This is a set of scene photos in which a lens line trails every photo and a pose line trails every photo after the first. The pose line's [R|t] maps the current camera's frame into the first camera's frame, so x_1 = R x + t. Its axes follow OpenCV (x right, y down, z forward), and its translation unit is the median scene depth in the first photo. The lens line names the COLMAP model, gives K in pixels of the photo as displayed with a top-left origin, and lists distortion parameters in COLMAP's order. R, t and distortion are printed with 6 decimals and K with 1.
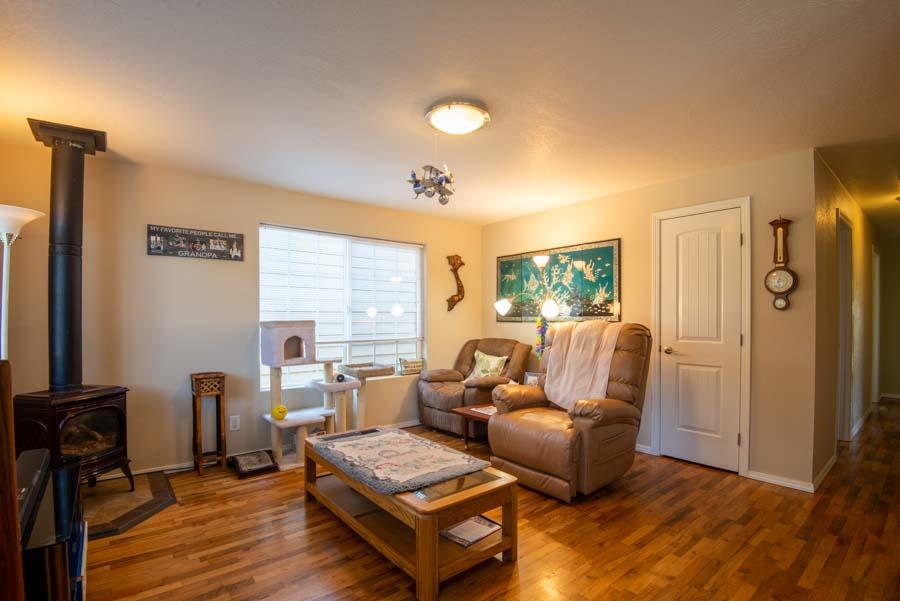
lens RADIAL K [[427.2, 0, 450.0], [0, 427.2, 300.5], [0, 0, 1]] dist [-0.002437, -0.000369]
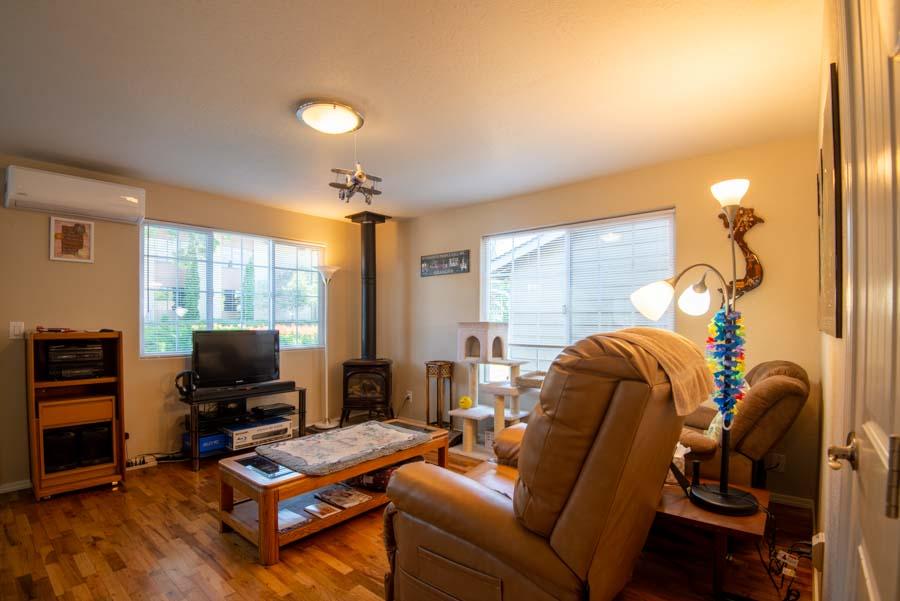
lens RADIAL K [[437.7, 0, 451.9], [0, 437.7, 322.6], [0, 0, 1]] dist [-0.002076, -0.000326]
pose [[0.194831, 0.014788, -0.980725, 0.729280], [0.047459, 0.998573, 0.024486, 0.017048], [0.979688, -0.051315, 0.193851, 0.726089]]
